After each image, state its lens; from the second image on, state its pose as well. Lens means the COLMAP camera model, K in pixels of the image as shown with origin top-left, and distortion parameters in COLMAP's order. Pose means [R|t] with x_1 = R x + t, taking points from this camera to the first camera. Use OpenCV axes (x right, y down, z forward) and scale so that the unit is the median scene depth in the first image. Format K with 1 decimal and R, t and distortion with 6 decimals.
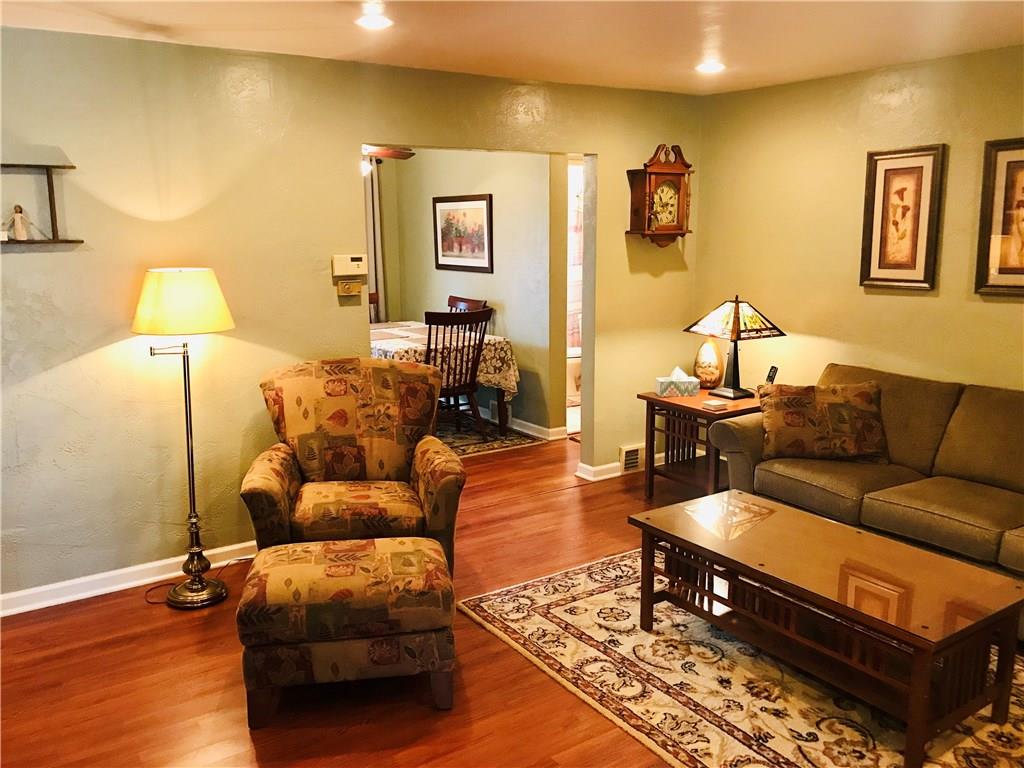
lens RADIAL K [[845.5, 0, 510.0], [0, 845.5, 385.5], [0, 0, 1]] dist [0.030051, -0.016643]
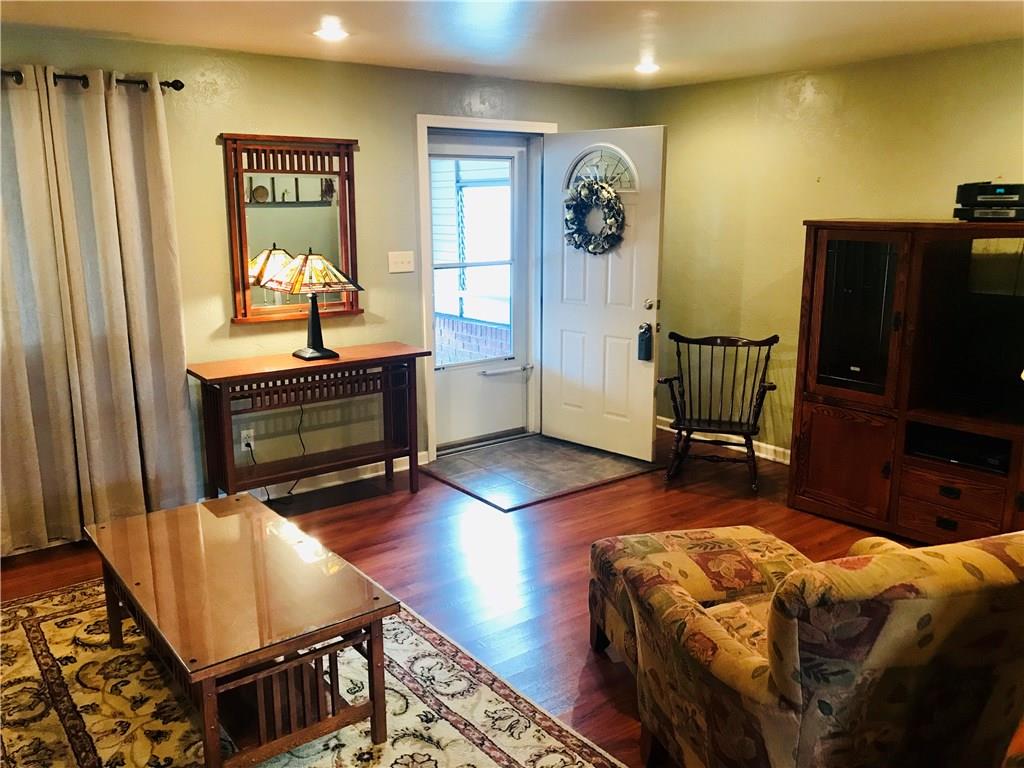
lens RADIAL K [[845.5, 0, 511.9], [0, 845.5, 384.2], [0, 0, 1]] dist [0.030051, -0.016643]
pose [[-0.997976, 0.028993, -0.056596, 0.079901], [0.004805, 0.921853, 0.387509, -0.331257], [0.063409, 0.386453, -0.920127, 1.699589]]
